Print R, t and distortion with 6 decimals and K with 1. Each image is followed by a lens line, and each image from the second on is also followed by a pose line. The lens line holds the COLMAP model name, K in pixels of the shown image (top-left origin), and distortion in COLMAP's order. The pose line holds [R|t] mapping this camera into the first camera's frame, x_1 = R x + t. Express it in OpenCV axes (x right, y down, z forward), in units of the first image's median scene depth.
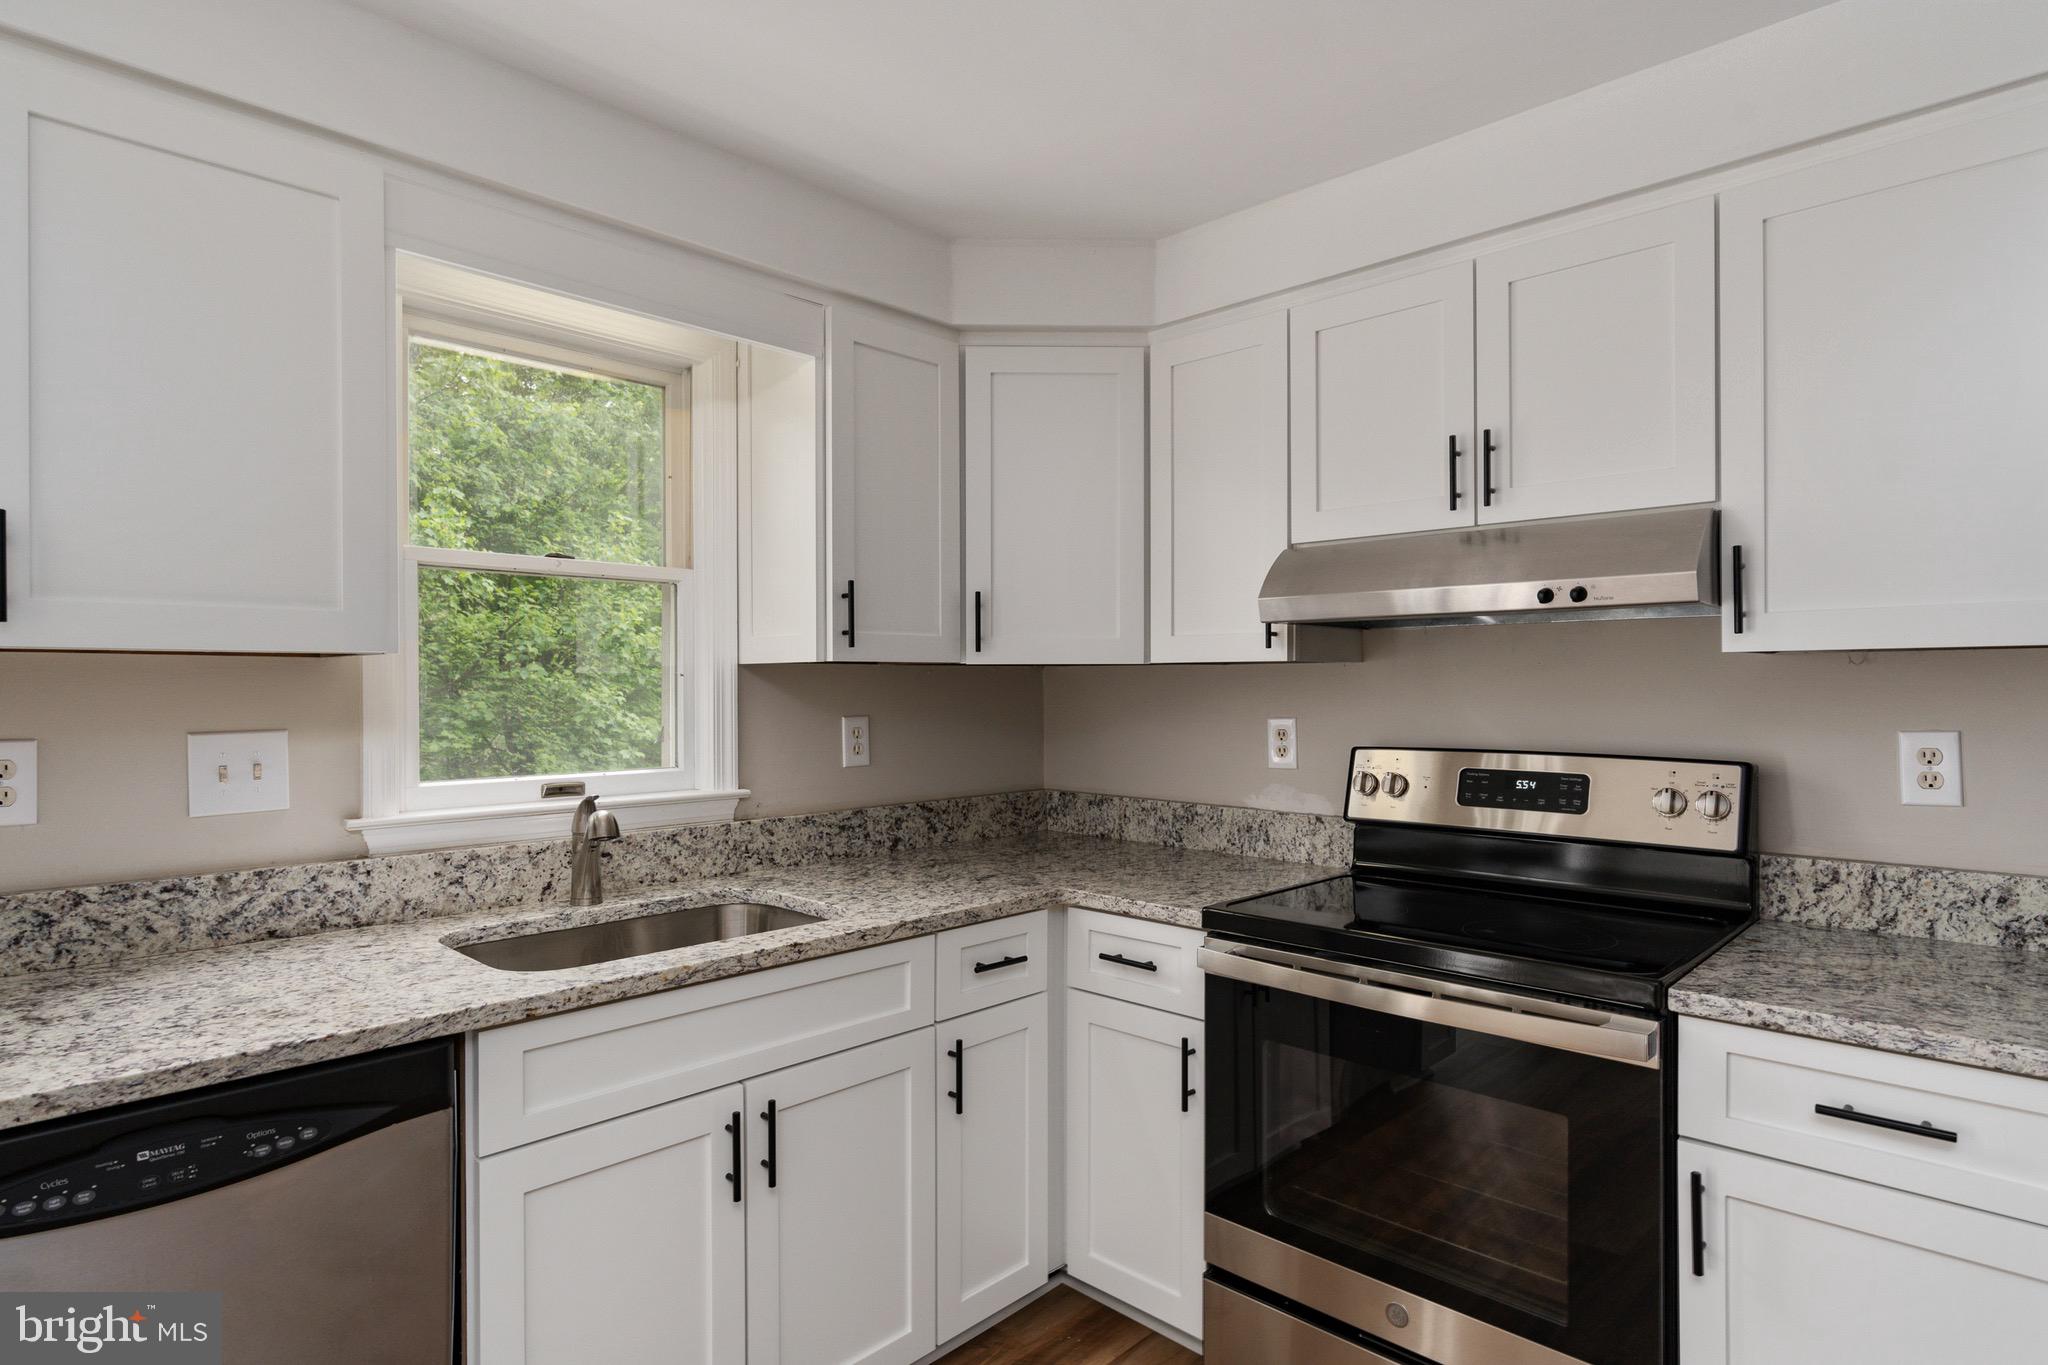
lens RADIAL K [[1089.3, 0, 1032.5], [0, 1089.3, 687.8], [0, 0, 1]] dist [-0.002991, 0.001008]
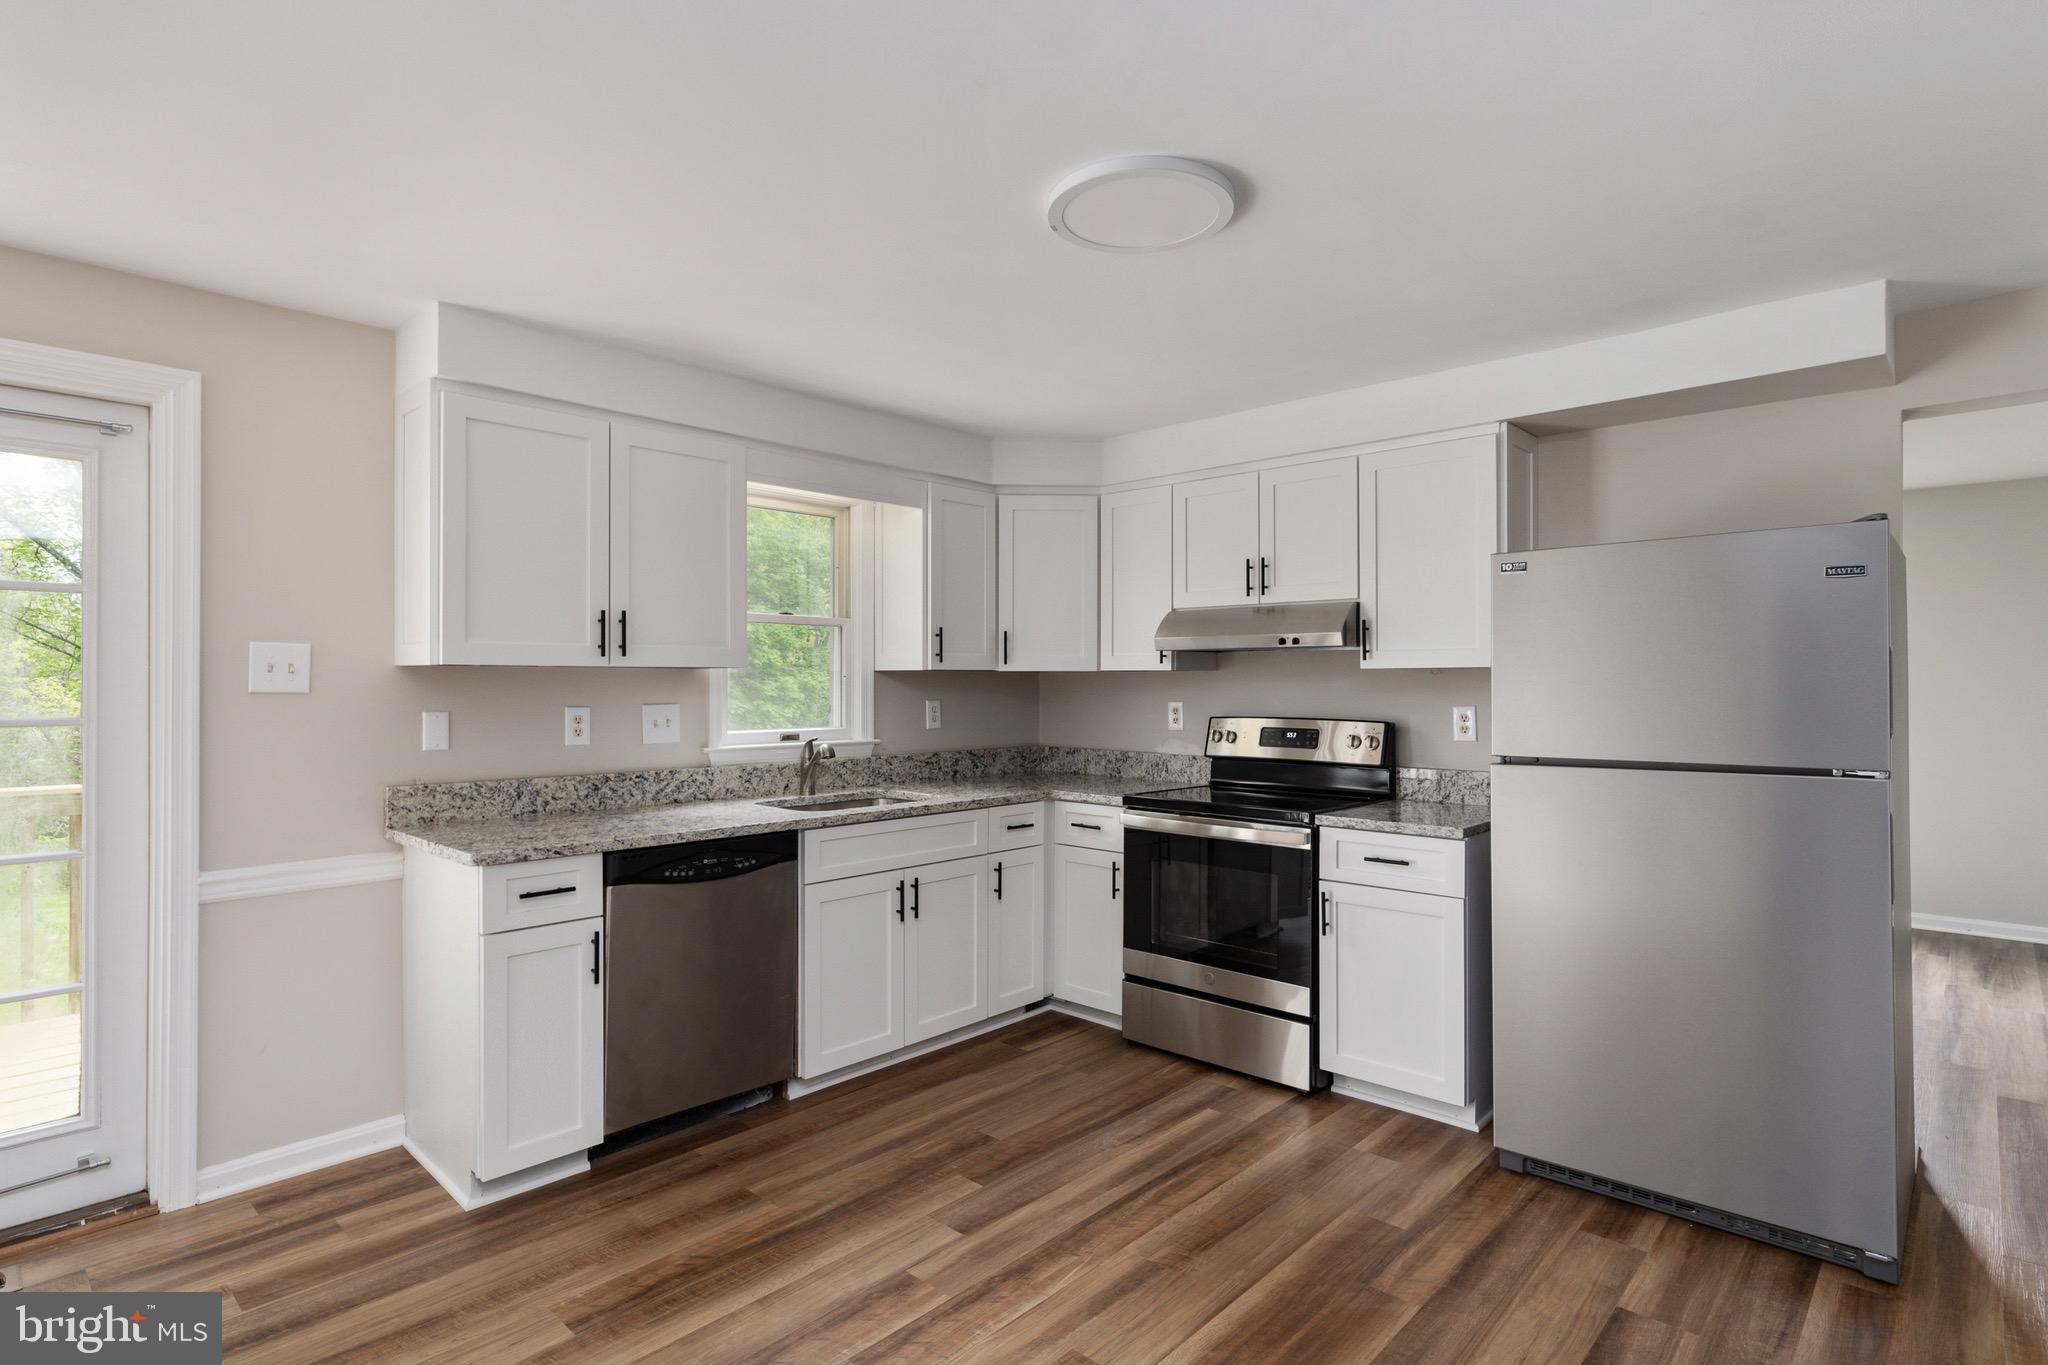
lens RADIAL K [[1034.3, 0, 1028.6], [0, 1034.3, 676.2], [0, 0, 1]] dist [-0.002694, 0.001175]
pose [[0.999925, 0.002654, 0.011976, -0.039812], [-0.002572, 0.999973, -0.006839, -0.001899], [-0.011994, 0.006808, 0.999905, -0.904928]]
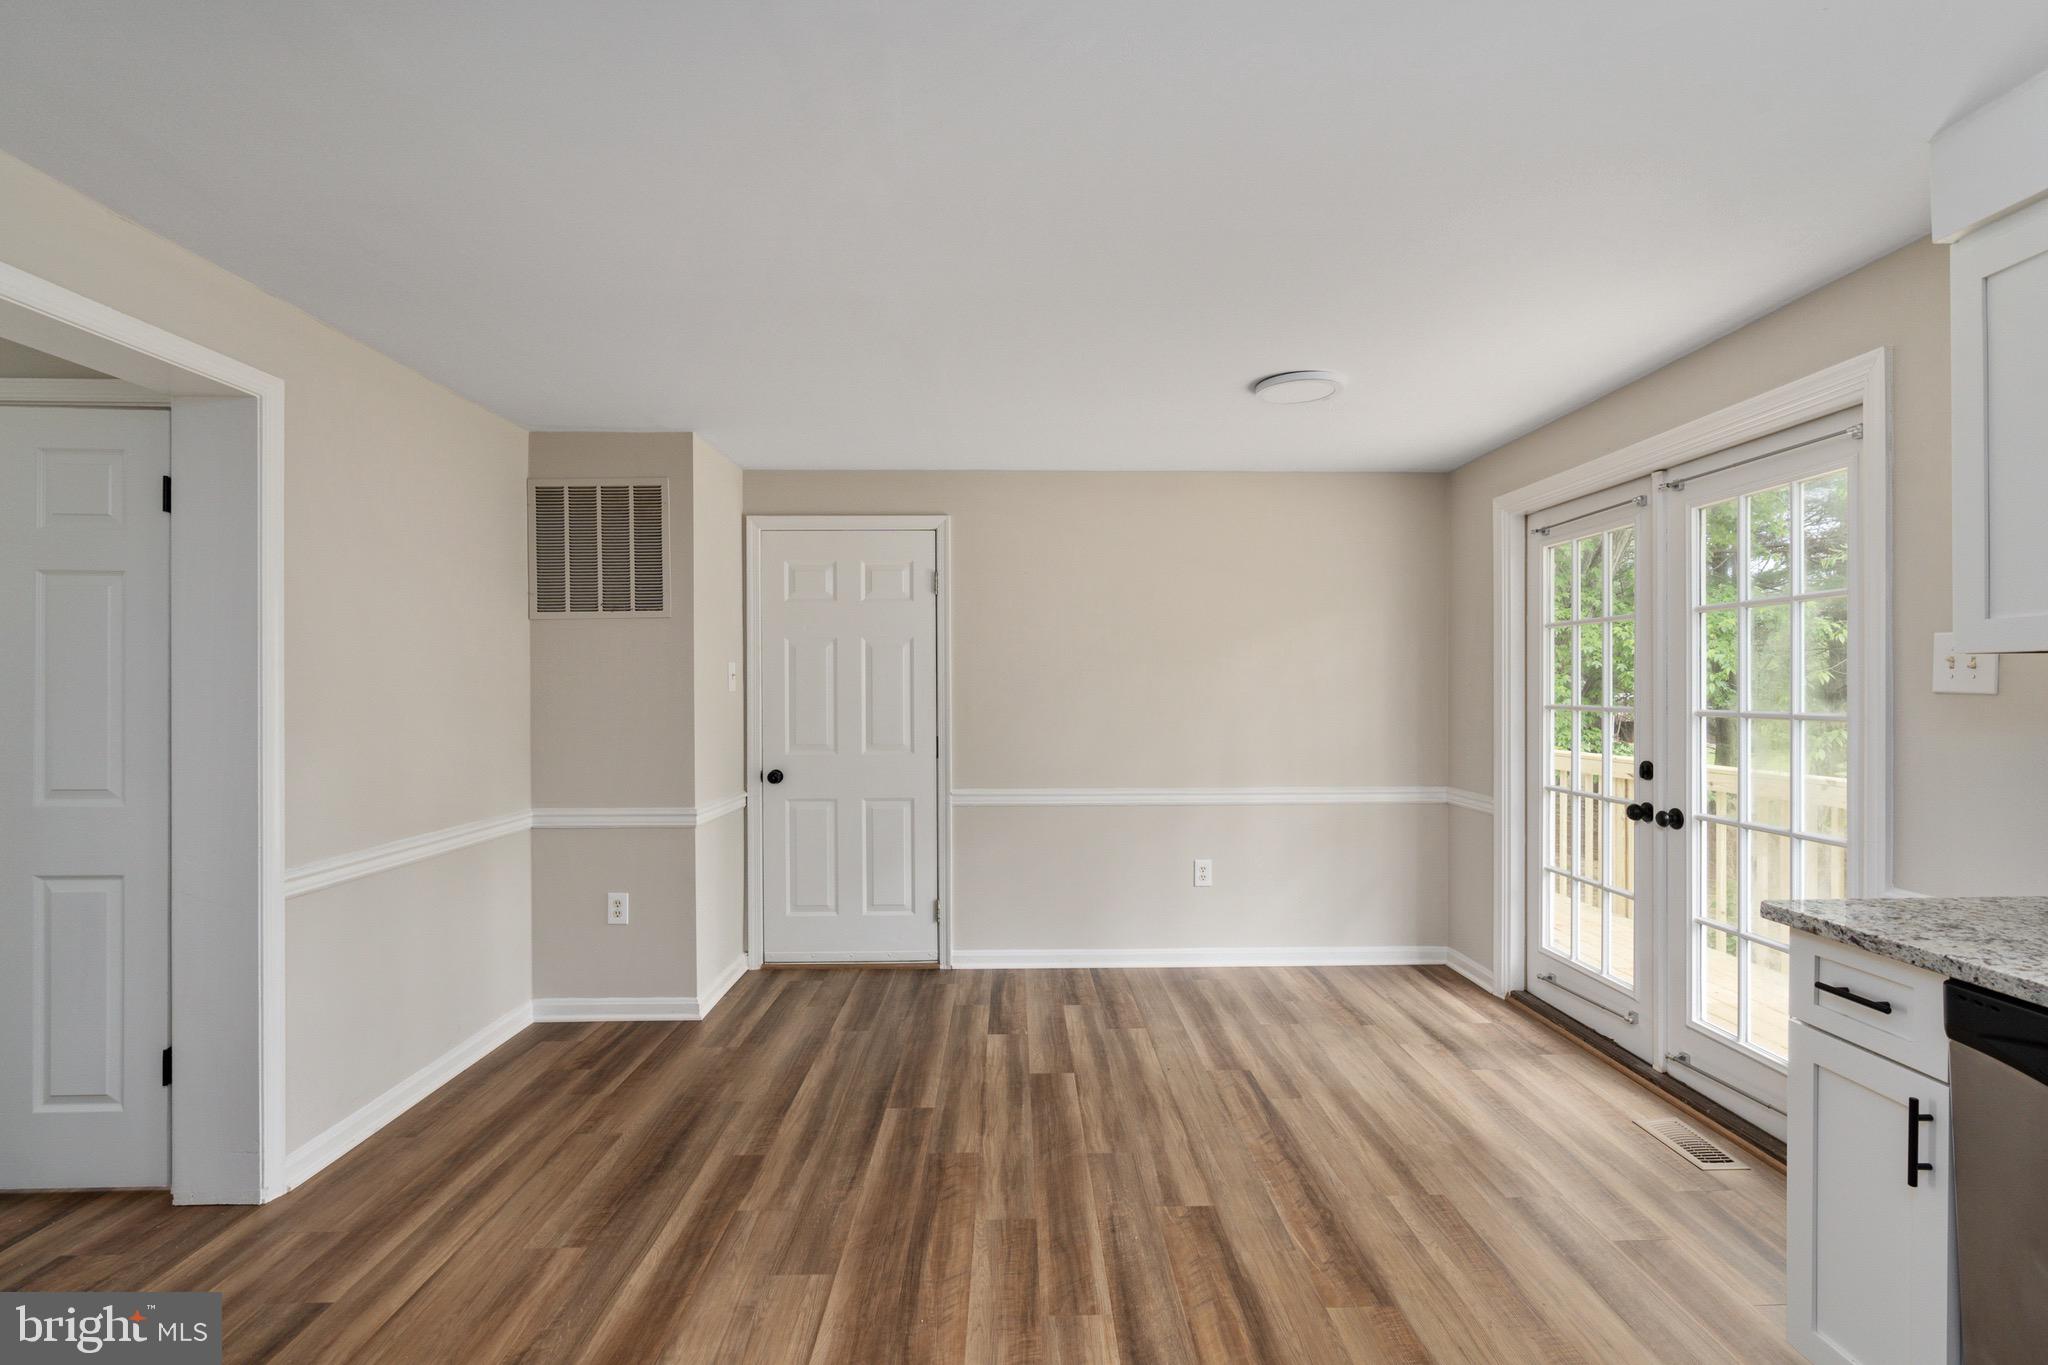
lens RADIAL K [[921.9, 0, 1032.2], [0, 921.9, 696.7], [0, 0, 1]] dist [-0.009258, 0.002731]
pose [[-0.708166, 0.012408, -0.705937, 0.402658], [0.009669, 0.999922, 0.007876, -0.000155], [0.705980, -0.001248, -0.708231, 0.498896]]
